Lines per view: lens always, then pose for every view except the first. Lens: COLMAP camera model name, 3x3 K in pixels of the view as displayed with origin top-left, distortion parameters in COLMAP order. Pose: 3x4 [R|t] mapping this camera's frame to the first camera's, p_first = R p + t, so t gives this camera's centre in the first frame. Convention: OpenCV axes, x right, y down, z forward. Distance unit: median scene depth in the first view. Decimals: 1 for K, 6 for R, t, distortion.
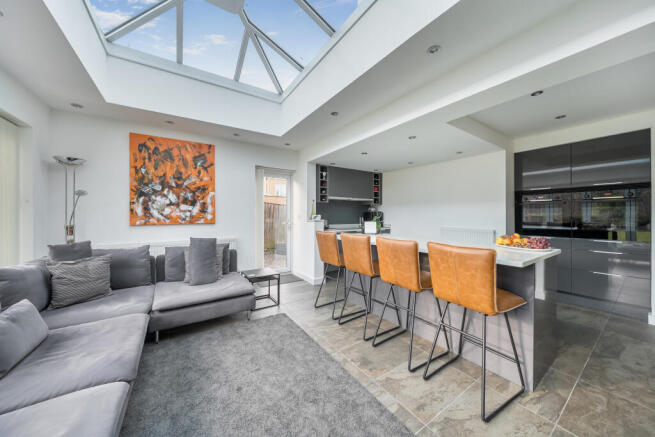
lens RADIAL K [[223.8, 0, 327.9], [0, 223.8, 215.2], [0, 0, 1]] dist [-0.010159, -0.000116]
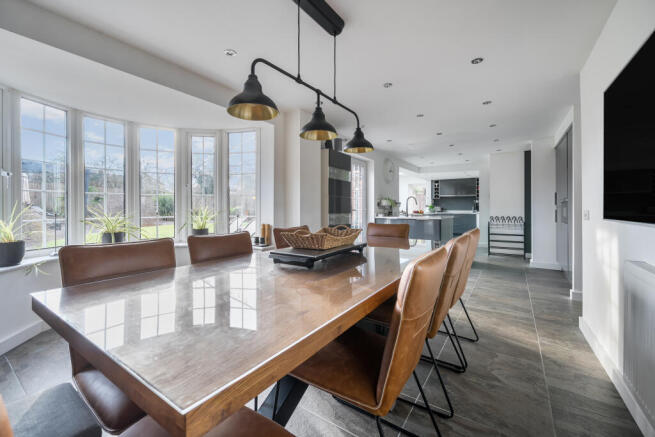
lens RADIAL K [[272.1, 0, 325.8], [0, 272.1, 205.8], [0, 0, 1]] dist [0.000797, -0.000063]
pose [[0.376057, -0.000242, -0.926596, 2.619148], [-0.000524, 1.000000, -0.000474, 0.011610], [0.926596, 0.000663, 0.376057, -1.177016]]
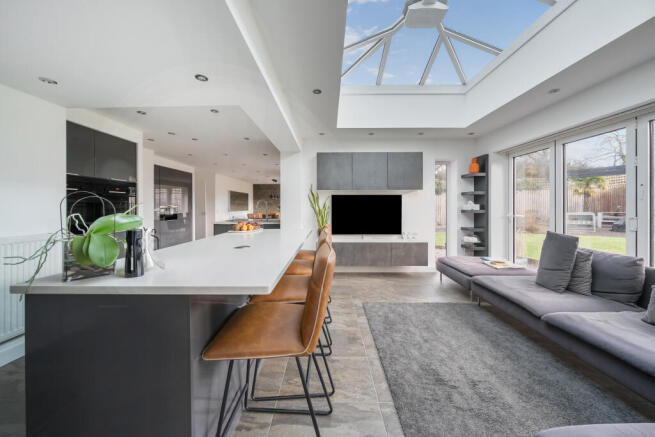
lens RADIAL K [[223.8, 0, 325.8], [0, 223.8, 207.1], [0, 0, 1]] dist [-0.010159, -0.000116]
pose [[-0.818990, 0.001378, 0.573806, -0.215481], [0.002257, 0.999997, 0.000819, -0.000895], [-0.573803, 0.001966, -0.818991, 1.183134]]
